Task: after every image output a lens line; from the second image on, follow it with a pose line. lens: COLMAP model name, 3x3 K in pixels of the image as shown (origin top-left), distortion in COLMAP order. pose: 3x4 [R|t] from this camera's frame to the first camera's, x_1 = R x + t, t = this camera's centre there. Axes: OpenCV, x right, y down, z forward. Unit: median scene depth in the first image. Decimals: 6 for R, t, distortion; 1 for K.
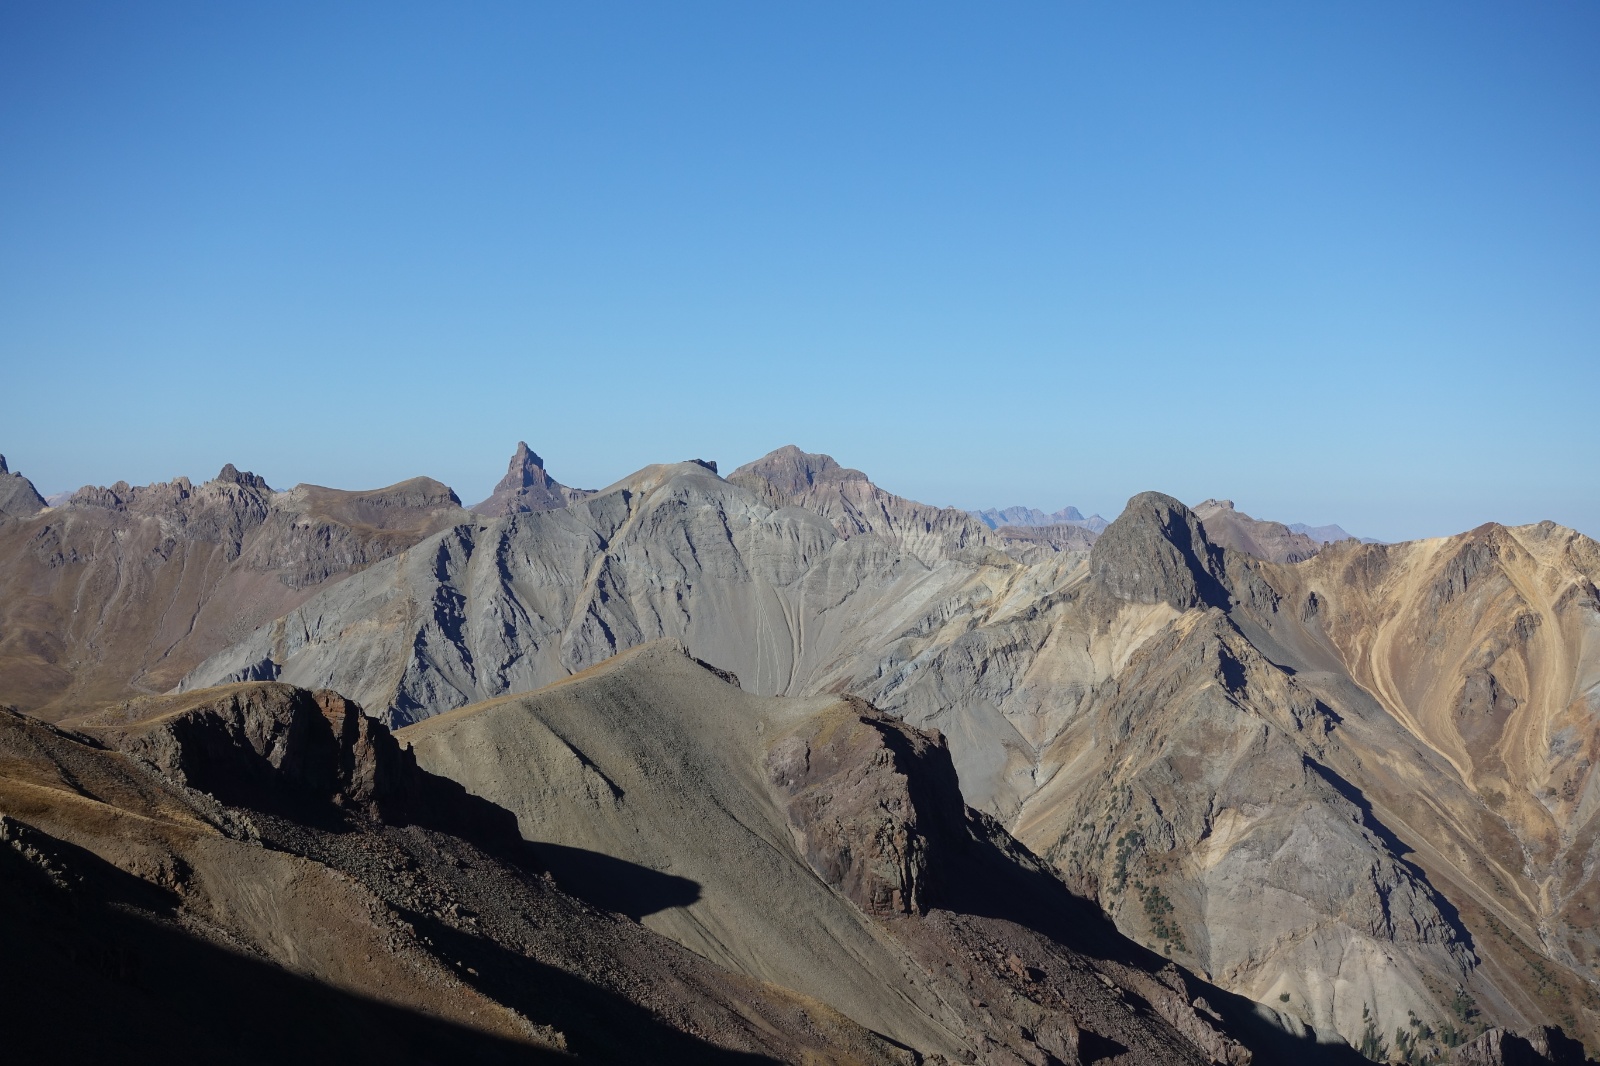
lens RADIAL K [[3116.8, 0, 809.1], [0, 3116.8, 524.7], [0, 0, 1]] dist [-0.028826, 0.000000]
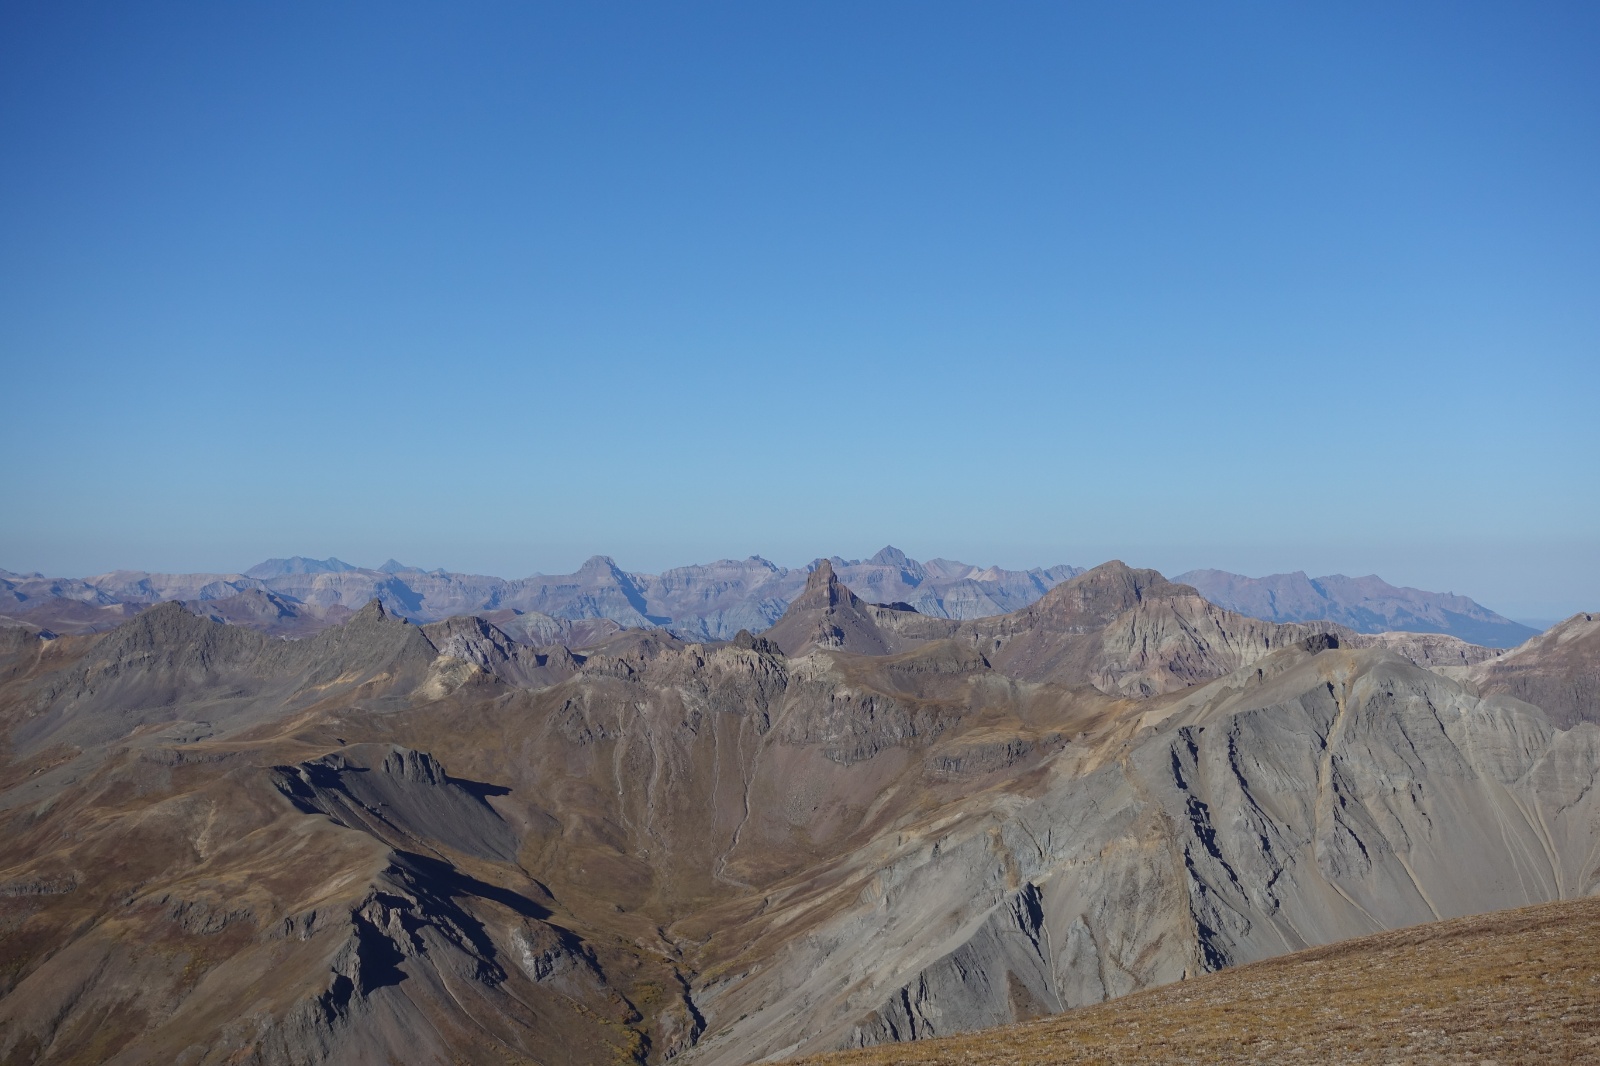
lens RADIAL K [[3116.8, 0, 793.8], [0, 3116.8, 532.4], [0, 0, 1]] dist [-0.028826, 0.000000]
pose [[0.999555, -0.020056, -0.022098, -0.159244], [0.019642, 0.999630, -0.018818, -0.033440], [0.022467, 0.018376, 0.999579, 0.038397]]
